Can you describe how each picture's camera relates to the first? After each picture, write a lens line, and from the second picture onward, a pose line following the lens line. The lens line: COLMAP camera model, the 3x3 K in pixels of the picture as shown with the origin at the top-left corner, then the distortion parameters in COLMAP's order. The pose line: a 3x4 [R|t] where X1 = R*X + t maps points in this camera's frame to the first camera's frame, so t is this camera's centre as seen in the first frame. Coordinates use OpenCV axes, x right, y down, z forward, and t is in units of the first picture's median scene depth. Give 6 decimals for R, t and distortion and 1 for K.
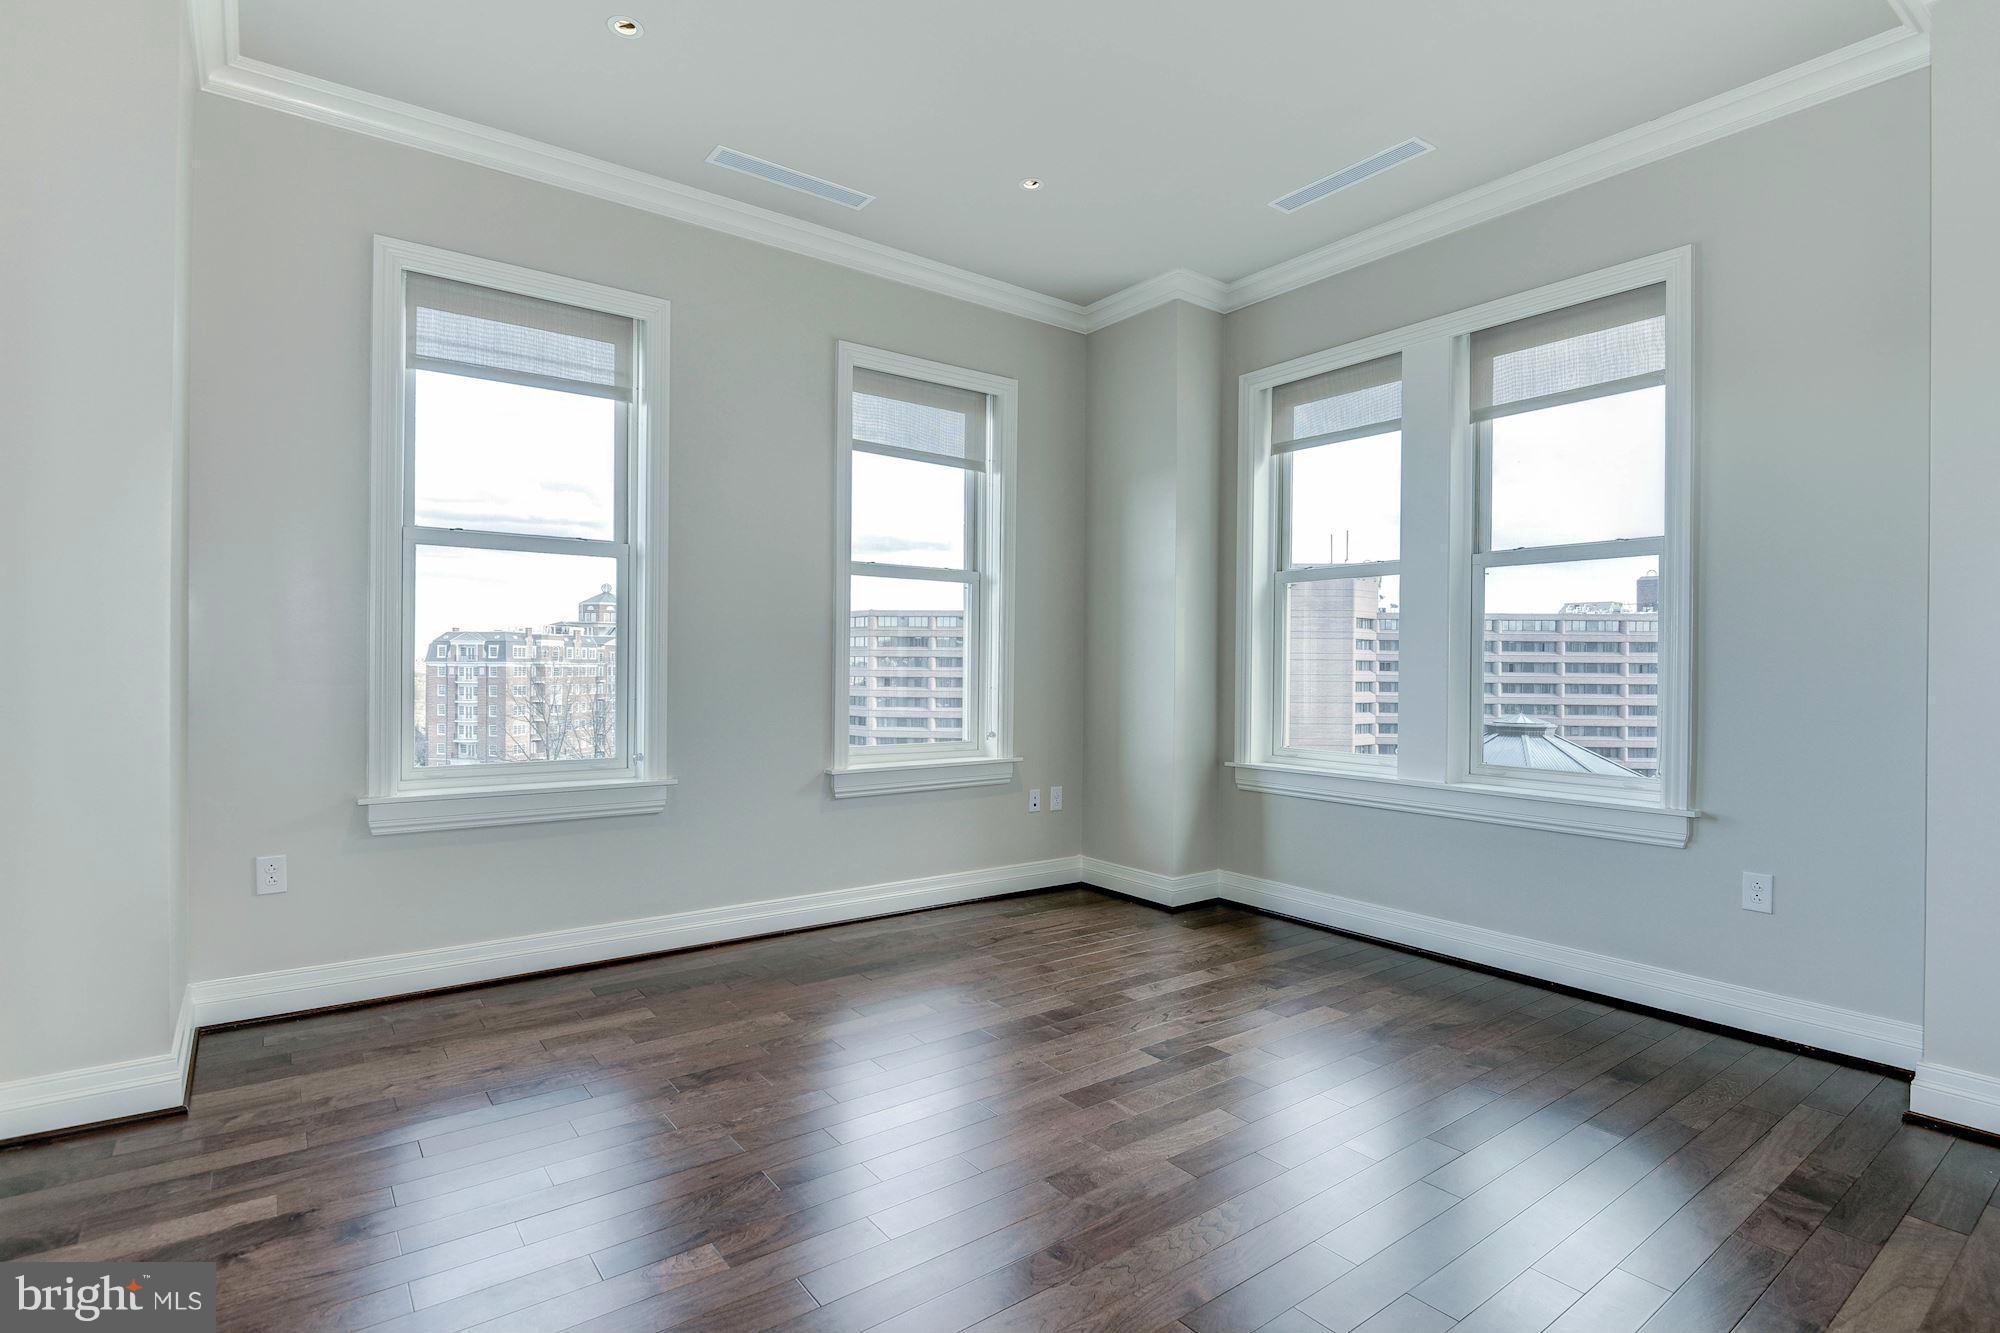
lens RADIAL K [[985.5, 0, 1032.0], [0, 985.5, 662.3], [0, 0, 1]] dist [-0.024872, -0.000407]
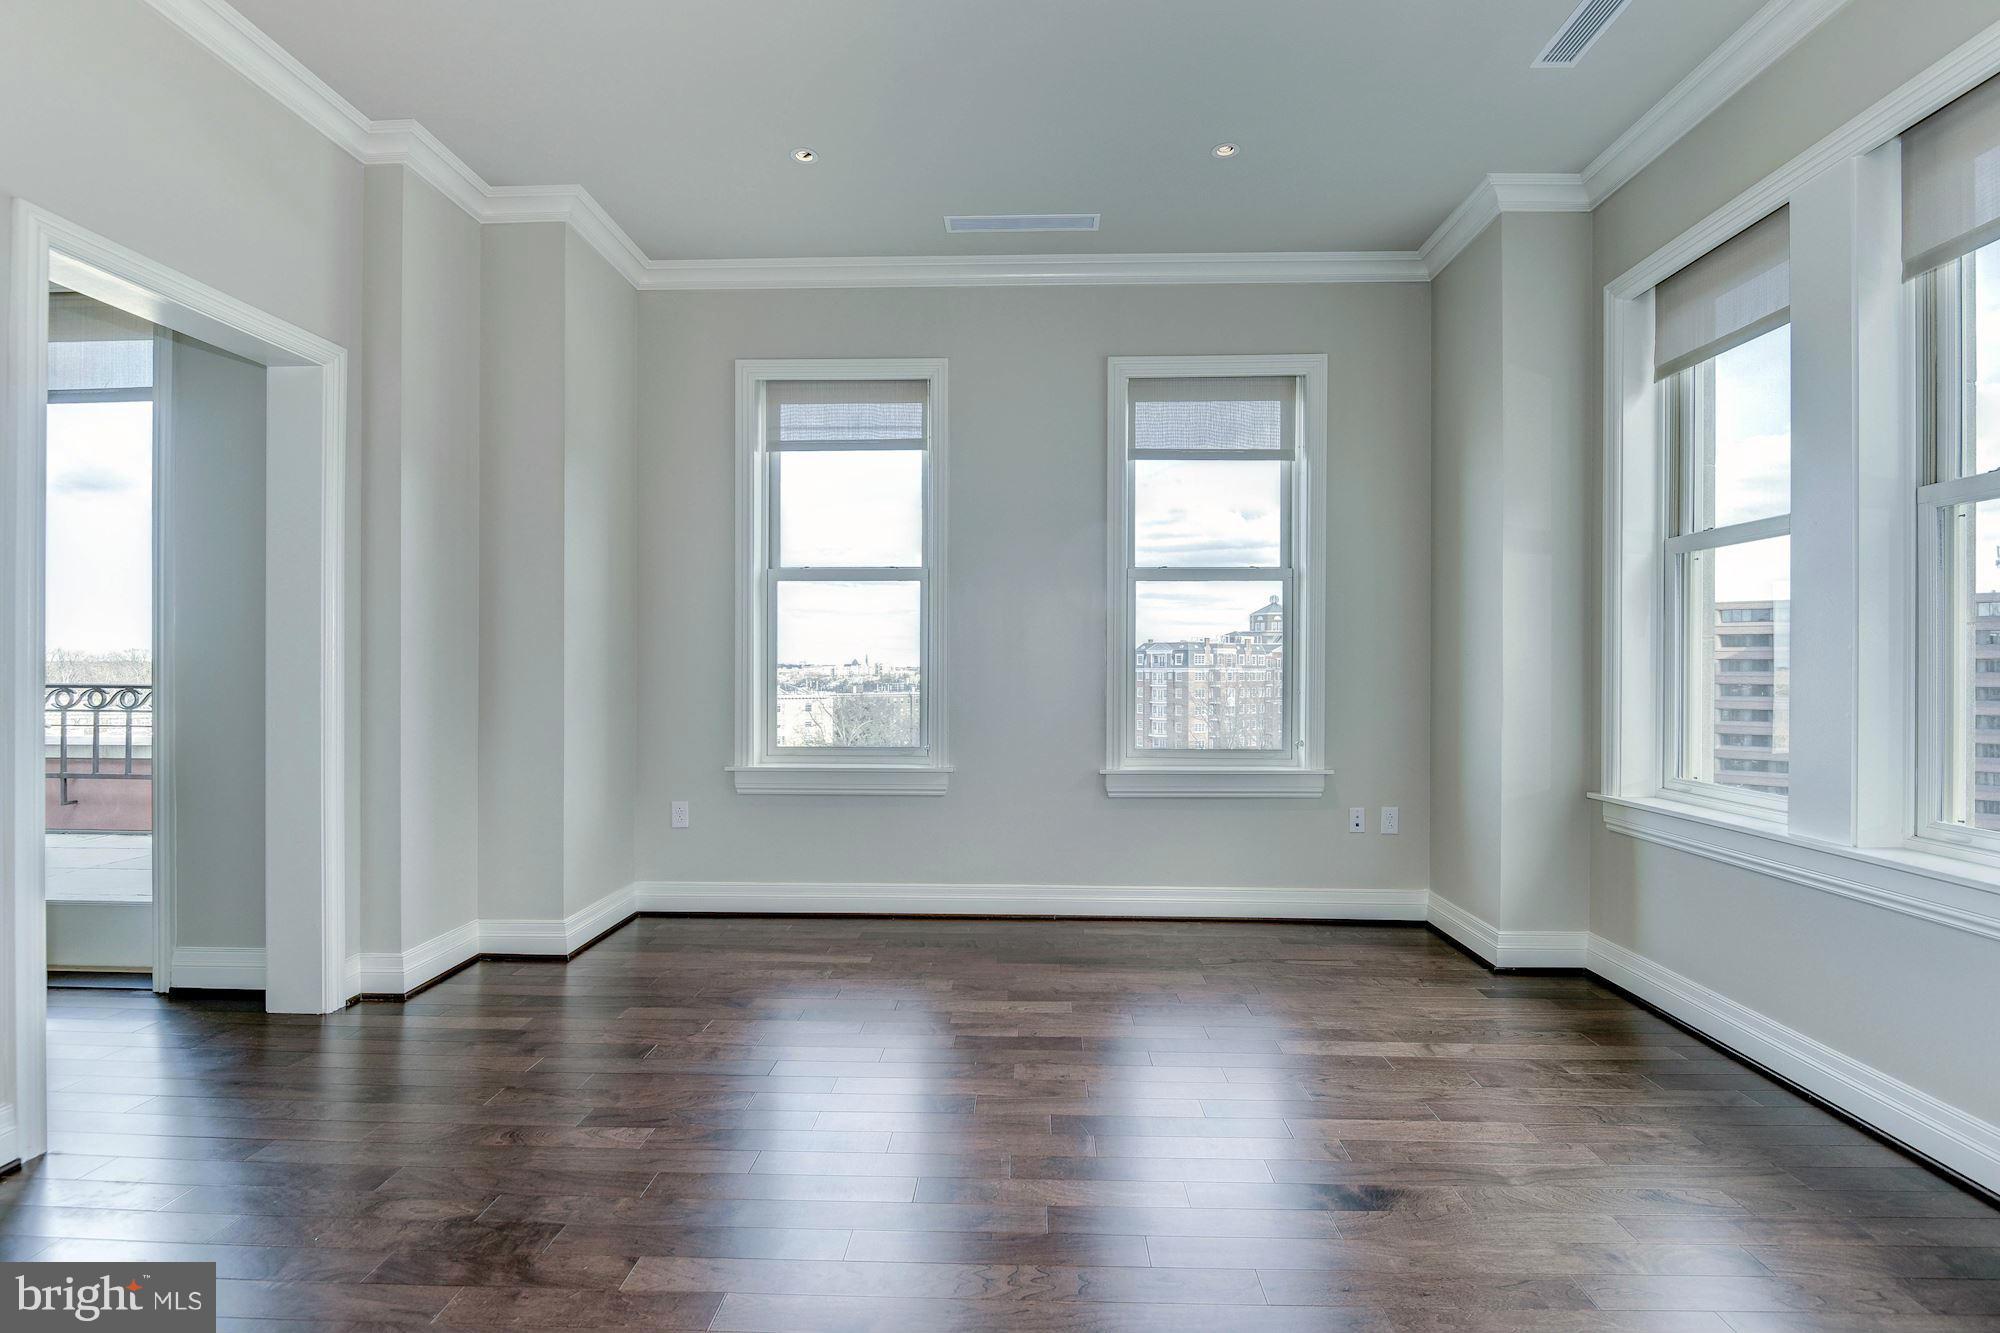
lens RADIAL K [[952.6, 0, 1008.4], [0, 952.6, 668.4], [0, 0, 1]] dist [-0.002785, -0.001748]
pose [[0.765981, -0.006085, -0.642835, 0.316366], [0.006691, 0.999977, -0.001494, 0.002063], [0.642829, -0.003156, 0.766003, 0.135603]]
